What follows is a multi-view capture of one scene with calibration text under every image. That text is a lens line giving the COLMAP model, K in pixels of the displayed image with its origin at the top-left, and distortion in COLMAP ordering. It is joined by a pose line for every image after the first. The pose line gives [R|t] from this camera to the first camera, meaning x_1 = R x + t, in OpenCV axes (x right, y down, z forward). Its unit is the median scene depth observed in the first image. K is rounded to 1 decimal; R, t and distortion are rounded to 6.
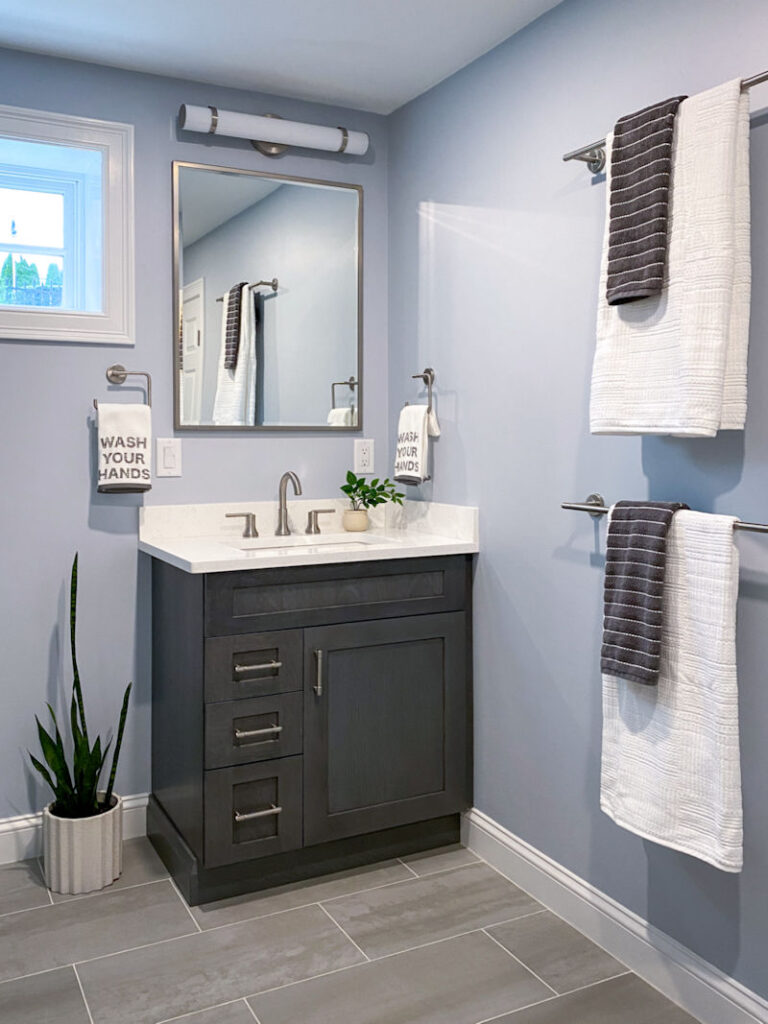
lens RADIAL K [[875.7, 0, 385.5], [0, 875.7, 455.7], [0, 0, 1]] dist [0.007928, -0.015081]
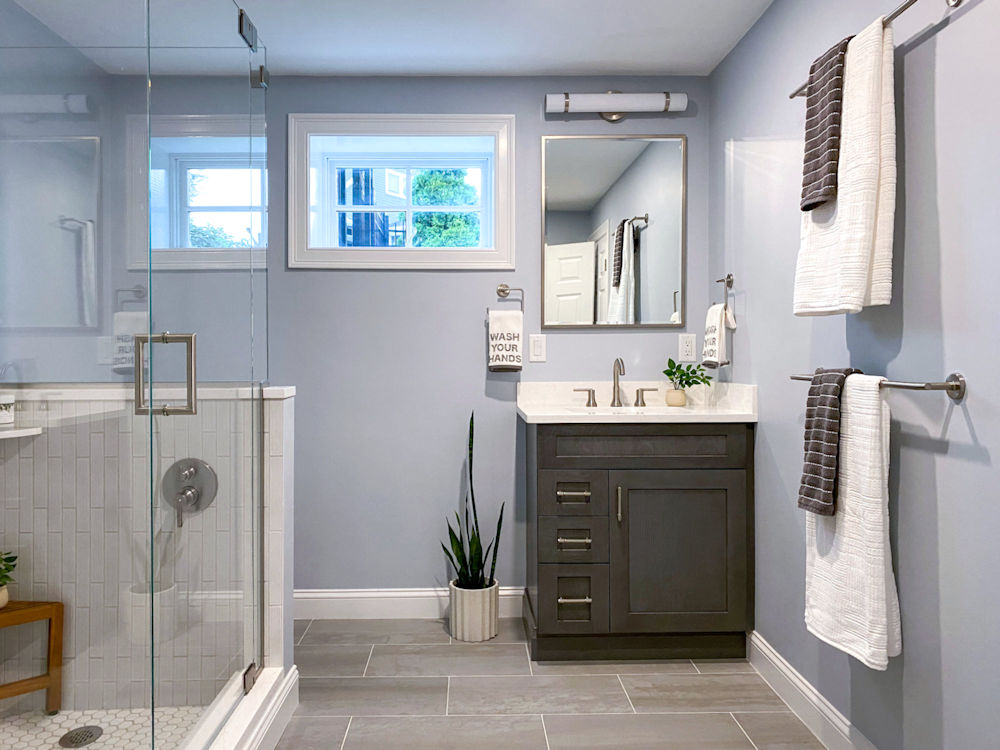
lens RADIAL K [[767.2, 0, 500.0], [0, 767.2, 375.0], [0, 0, 1]] dist [0.038796, -0.074508]
pose [[0.889170, 0.010189, -0.457464, 0.278203], [-0.011663, 0.999932, -0.000399, 0.049278], [0.457428, 0.005690, 0.889228, -0.127088]]
